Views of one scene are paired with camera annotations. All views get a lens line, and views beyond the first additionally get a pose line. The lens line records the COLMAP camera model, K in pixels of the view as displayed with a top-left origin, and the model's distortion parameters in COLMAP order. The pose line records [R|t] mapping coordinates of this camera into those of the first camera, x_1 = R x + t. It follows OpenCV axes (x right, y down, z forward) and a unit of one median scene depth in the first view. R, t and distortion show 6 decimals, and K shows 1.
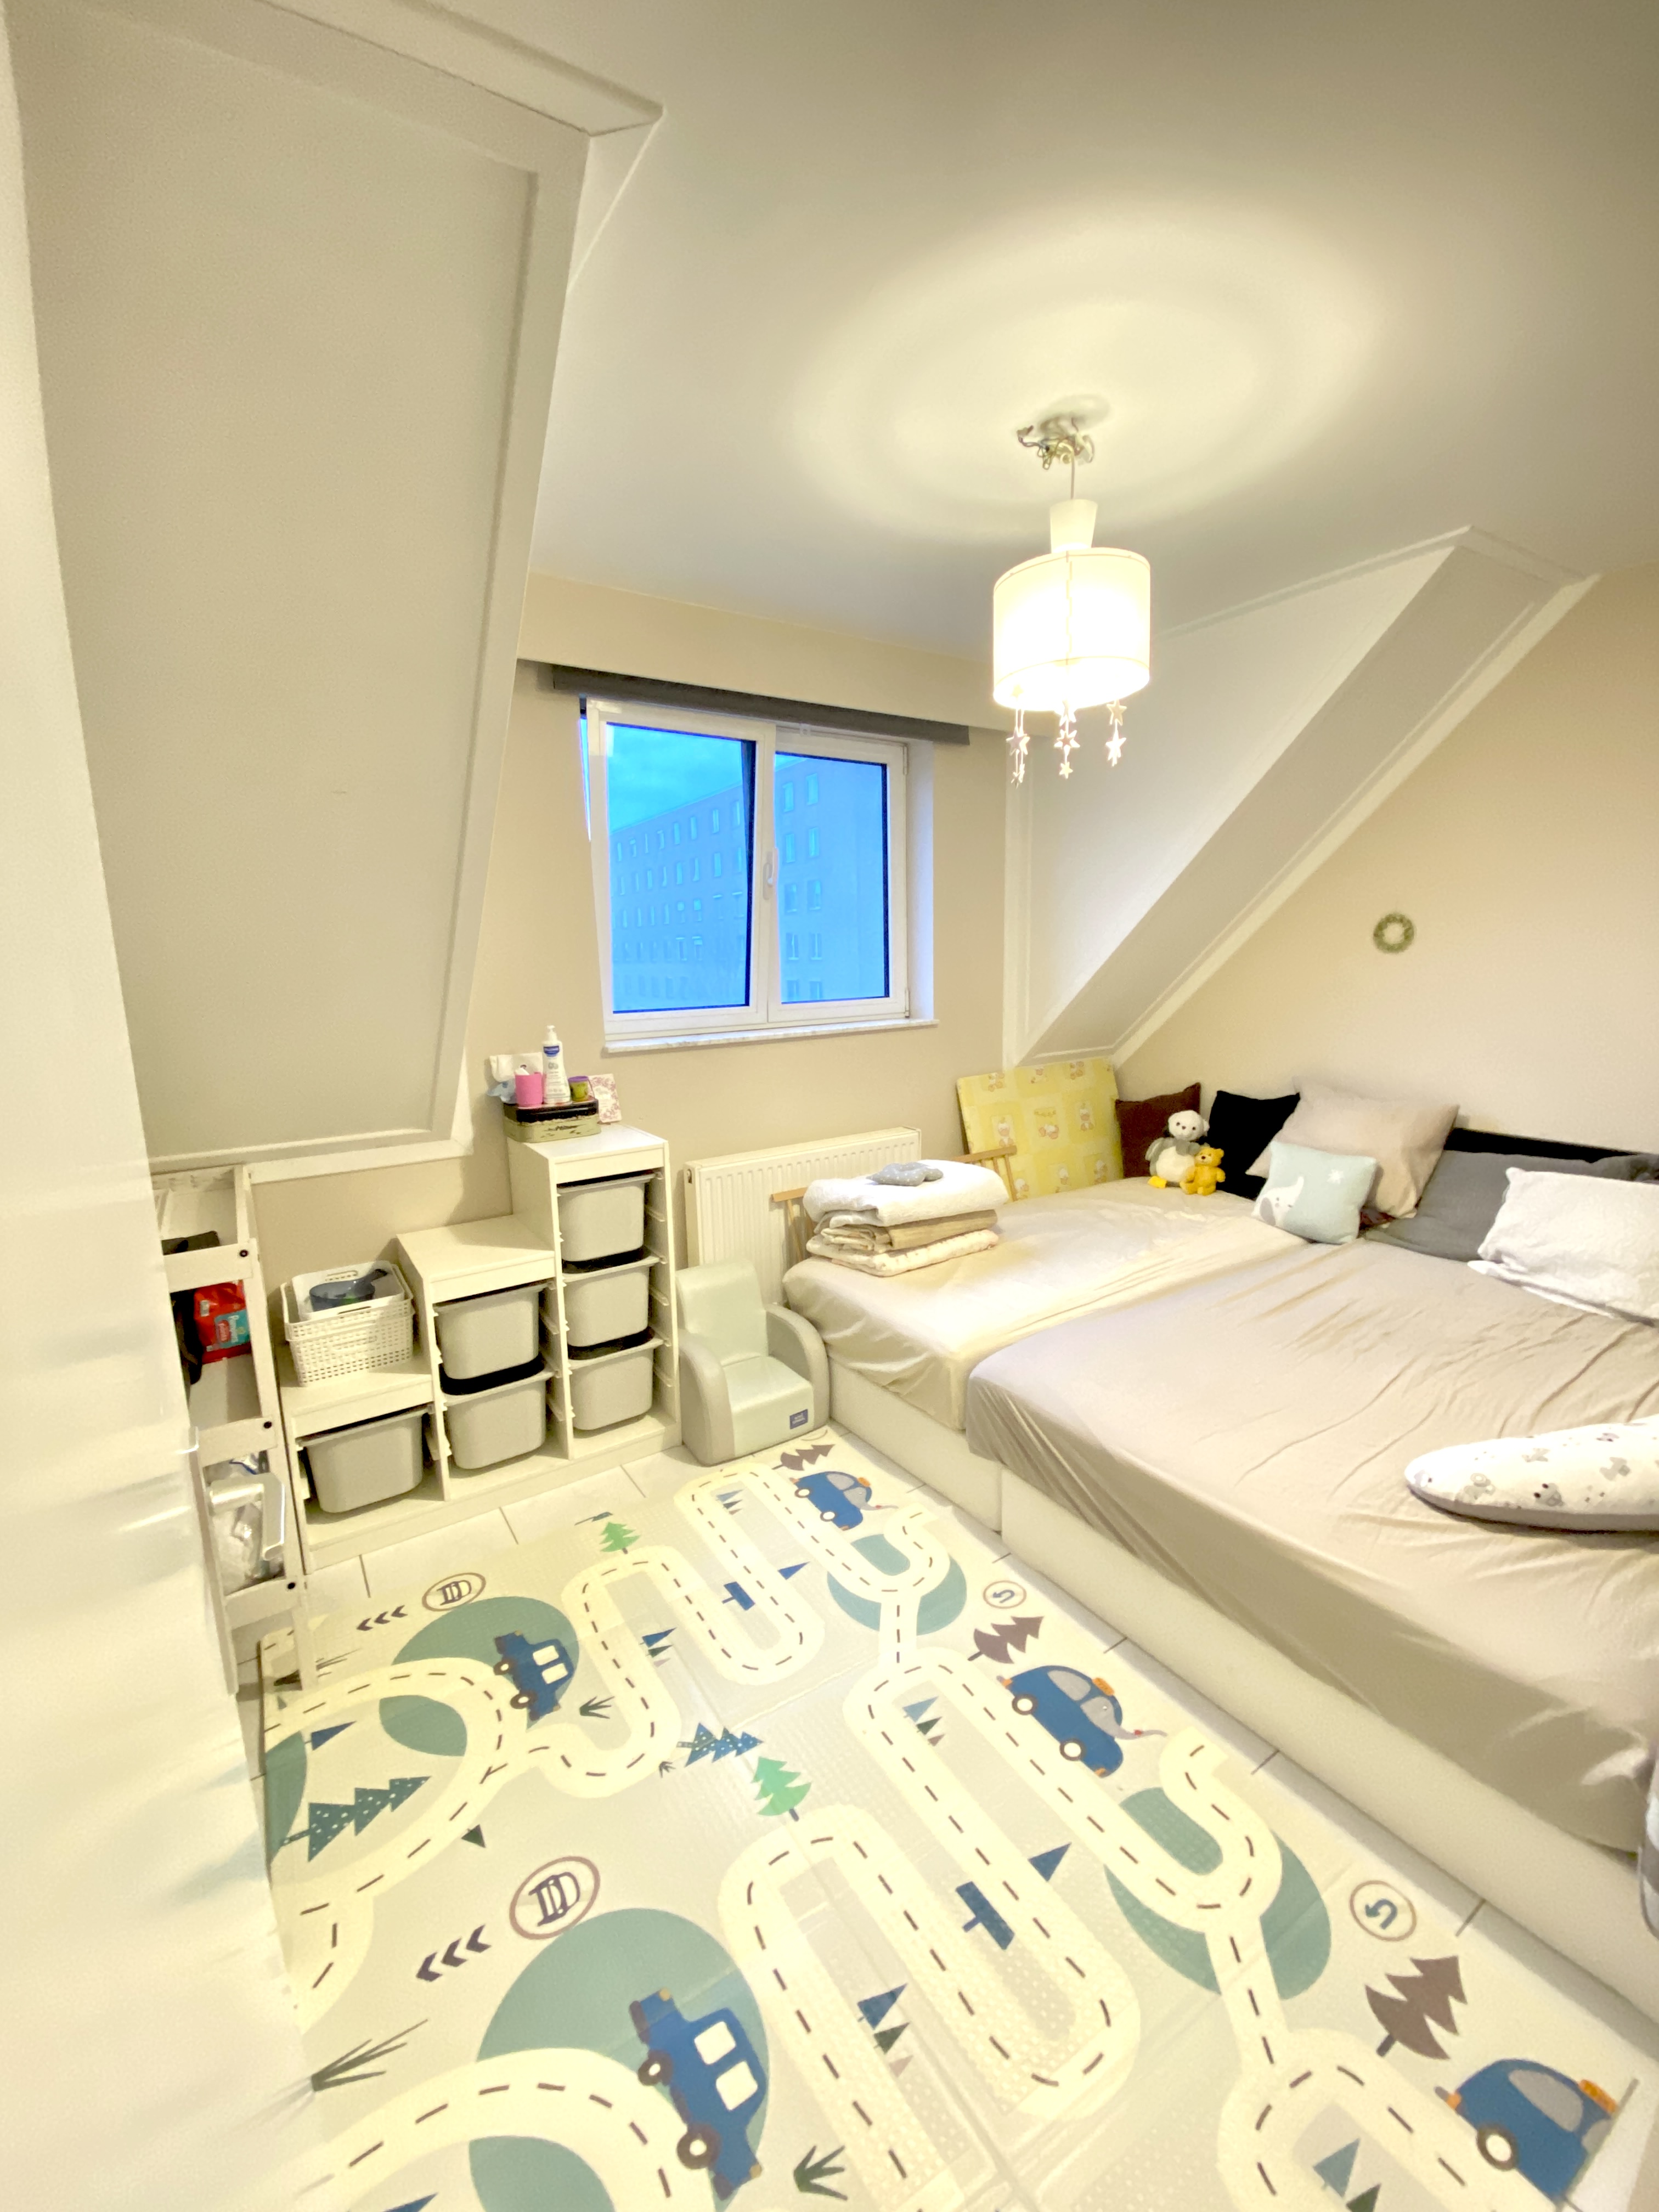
lens RADIAL K [[924.3, 0, 811.1], [0, 924.3, 1107.1], [0, 0, 1]] dist [0.043971, -0.023390]
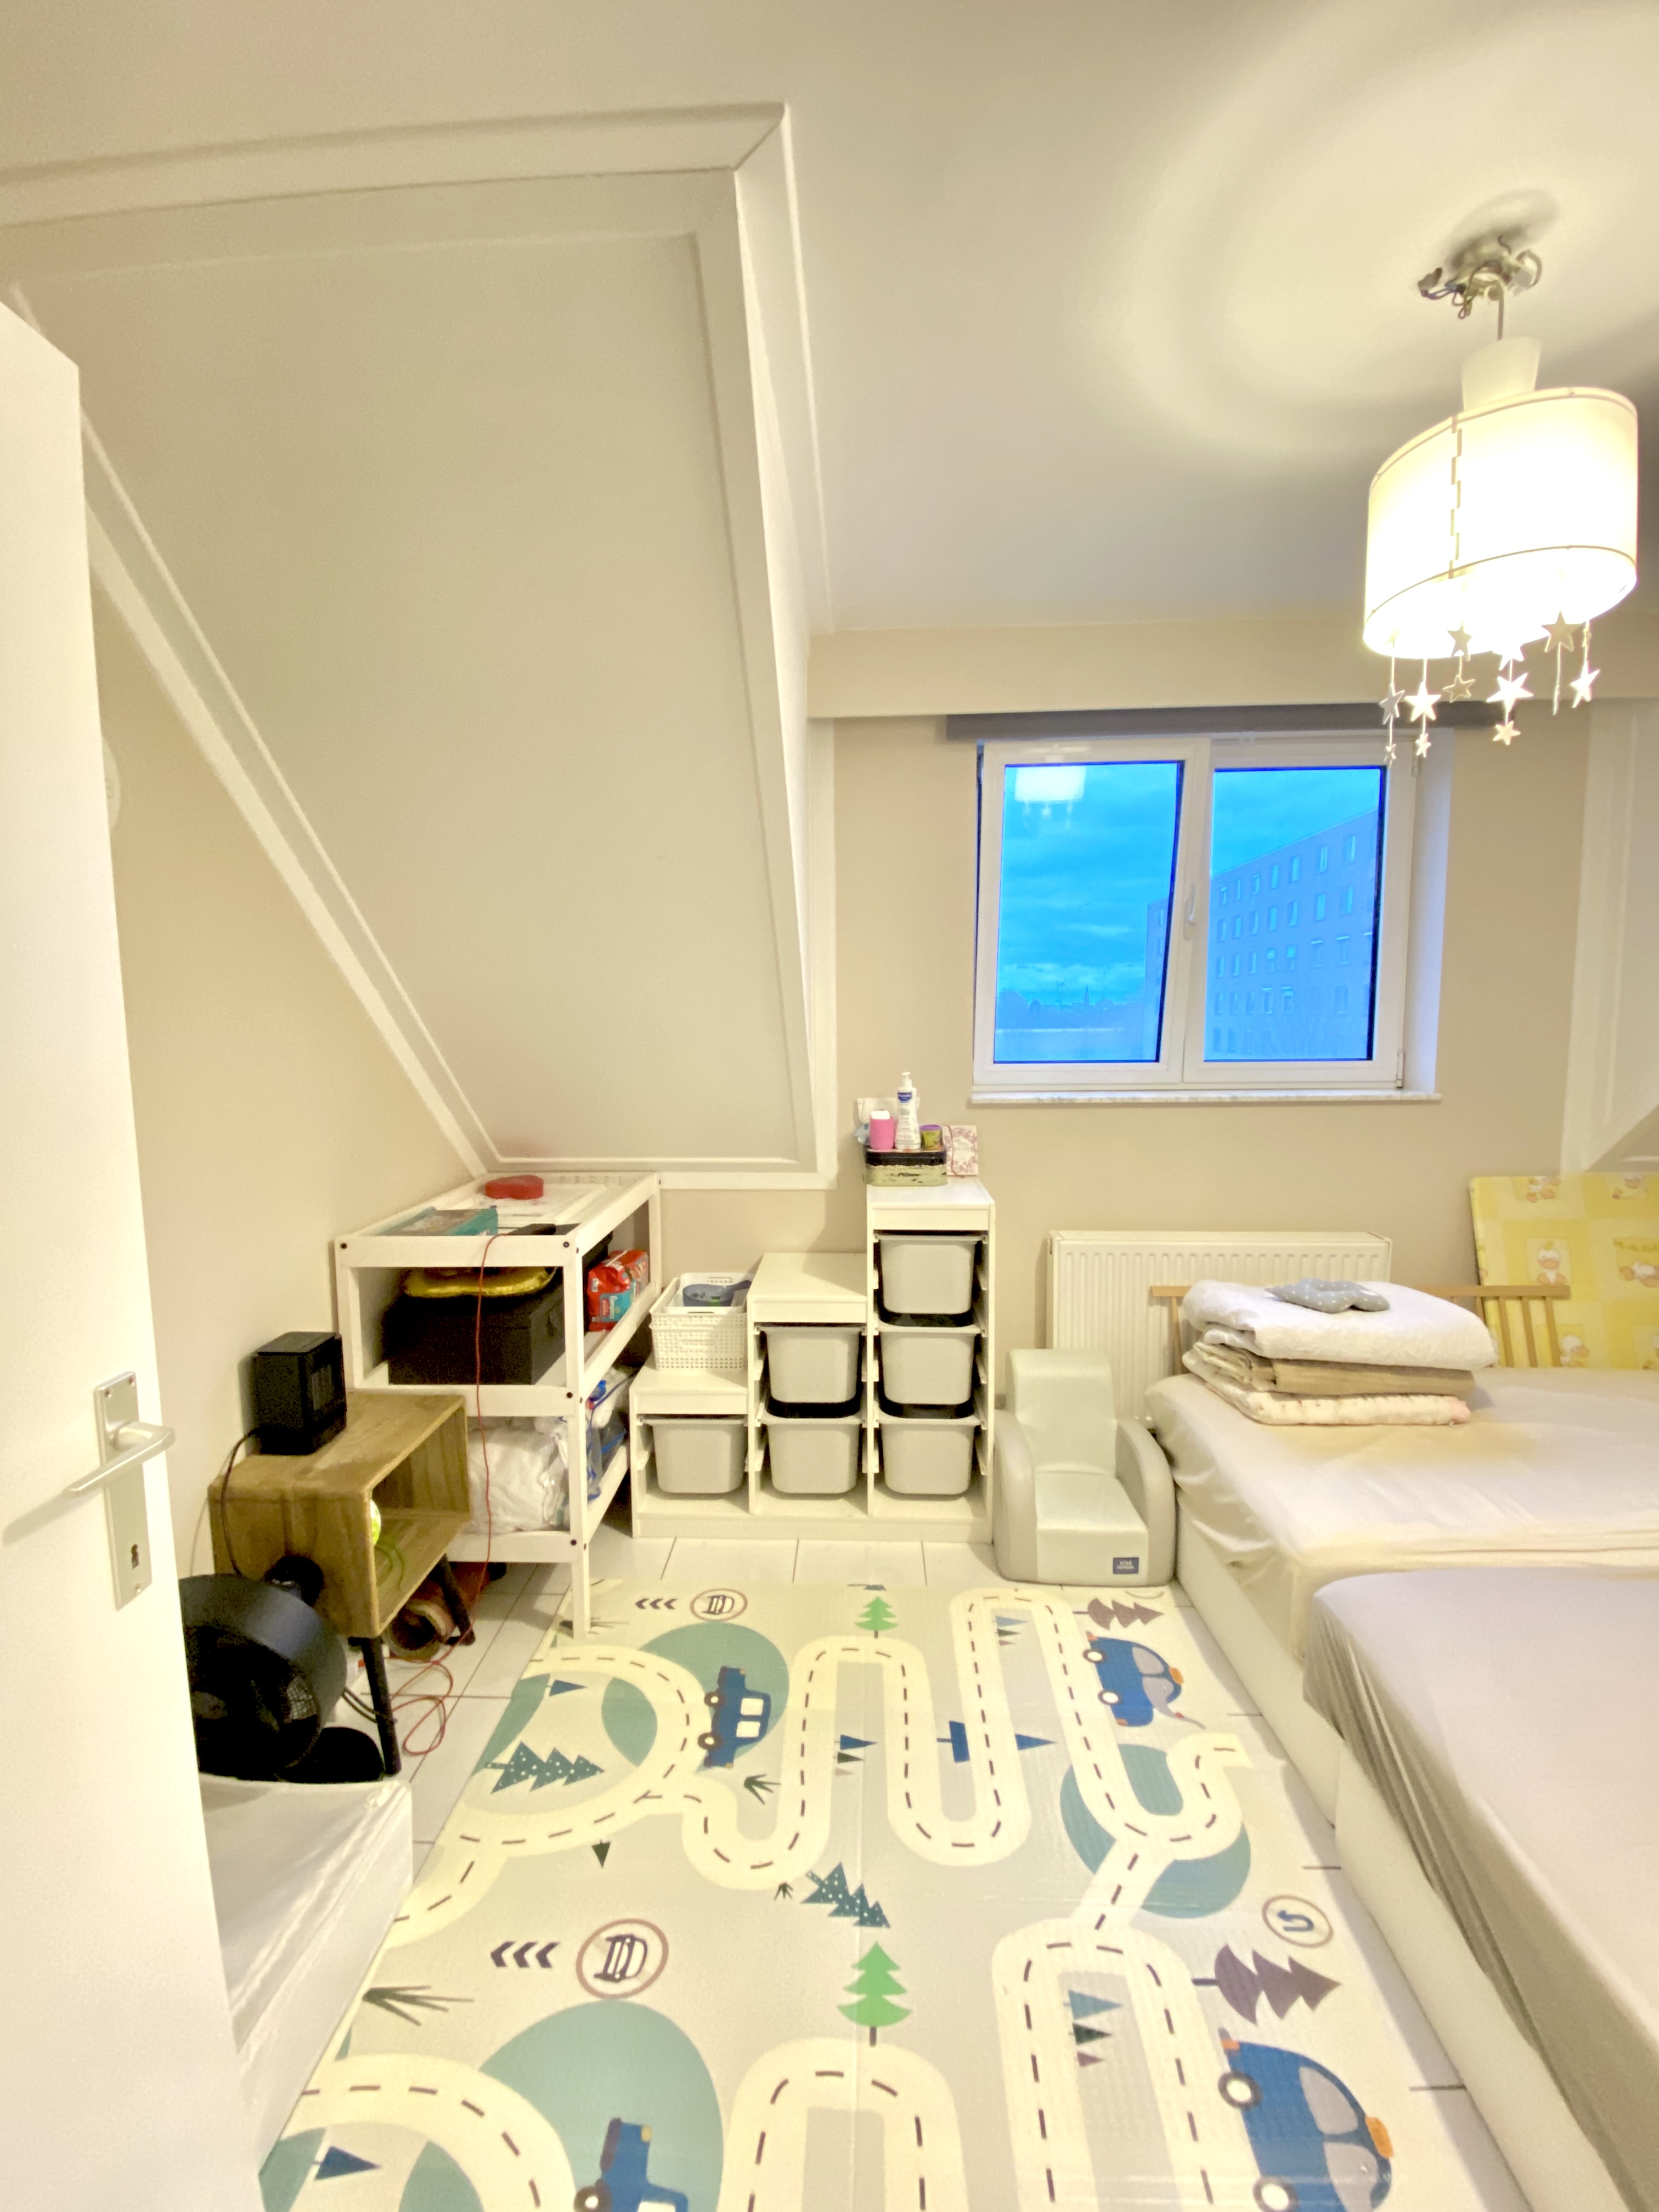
lens RADIAL K [[924.3, 0, 811.1], [0, 924.3, 1107.1], [0, 0, 1]] dist [0.043971, -0.023390]
pose [[0.813965, 0.086544, -0.574432, 0.211648], [-0.110013, 0.993911, -0.006143, -0.033344], [0.570402, 0.068195, 0.818529, 0.138652]]
